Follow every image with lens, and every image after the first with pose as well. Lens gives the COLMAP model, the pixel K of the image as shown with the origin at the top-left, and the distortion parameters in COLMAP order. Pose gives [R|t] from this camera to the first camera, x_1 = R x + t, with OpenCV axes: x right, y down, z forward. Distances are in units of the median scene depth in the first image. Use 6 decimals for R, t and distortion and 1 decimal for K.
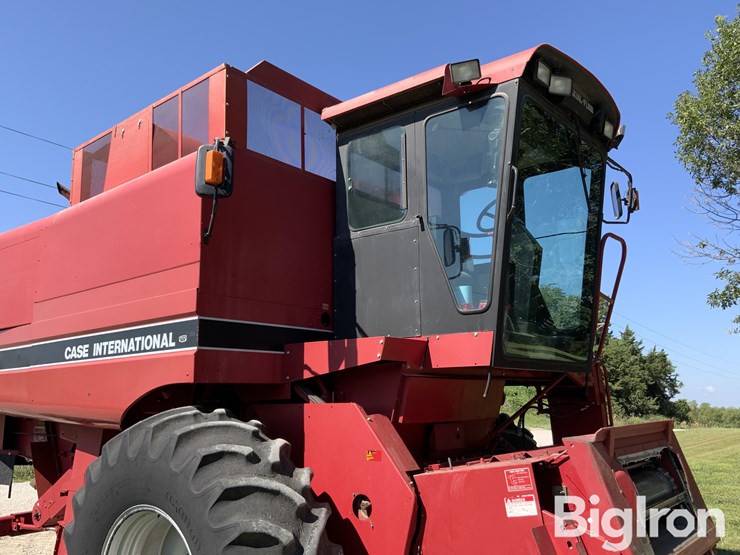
lens RADIAL K [[628.1, 0, 370.0], [0, 628.1, 265.4], [0, 0, 1]] dist [0.006343, -0.015432]
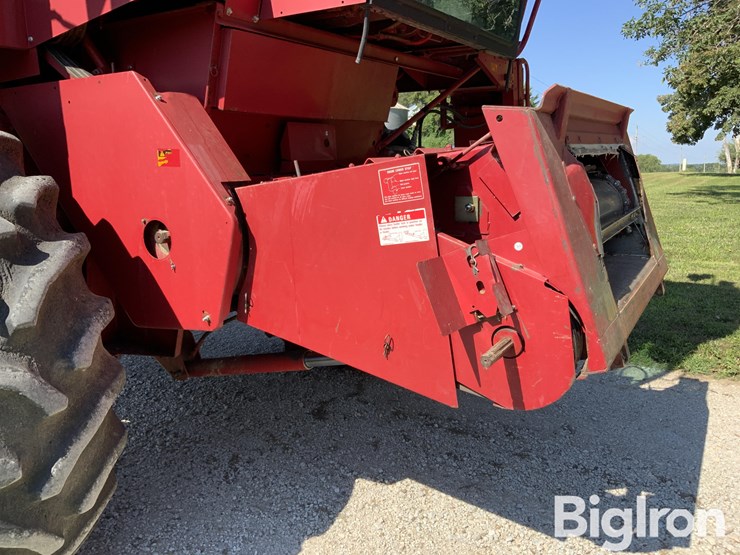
lens RADIAL K [[730.9, 0, 370.0], [0, 730.9, 277.5], [0, 0, 1]] dist [0.017219, -0.003827]
pose [[0.987058, -0.034373, 0.156635, 0.081510], [-0.030806, 0.917922, 0.395563, 0.125877], [-0.157375, -0.395269, 0.904984, 0.296384]]
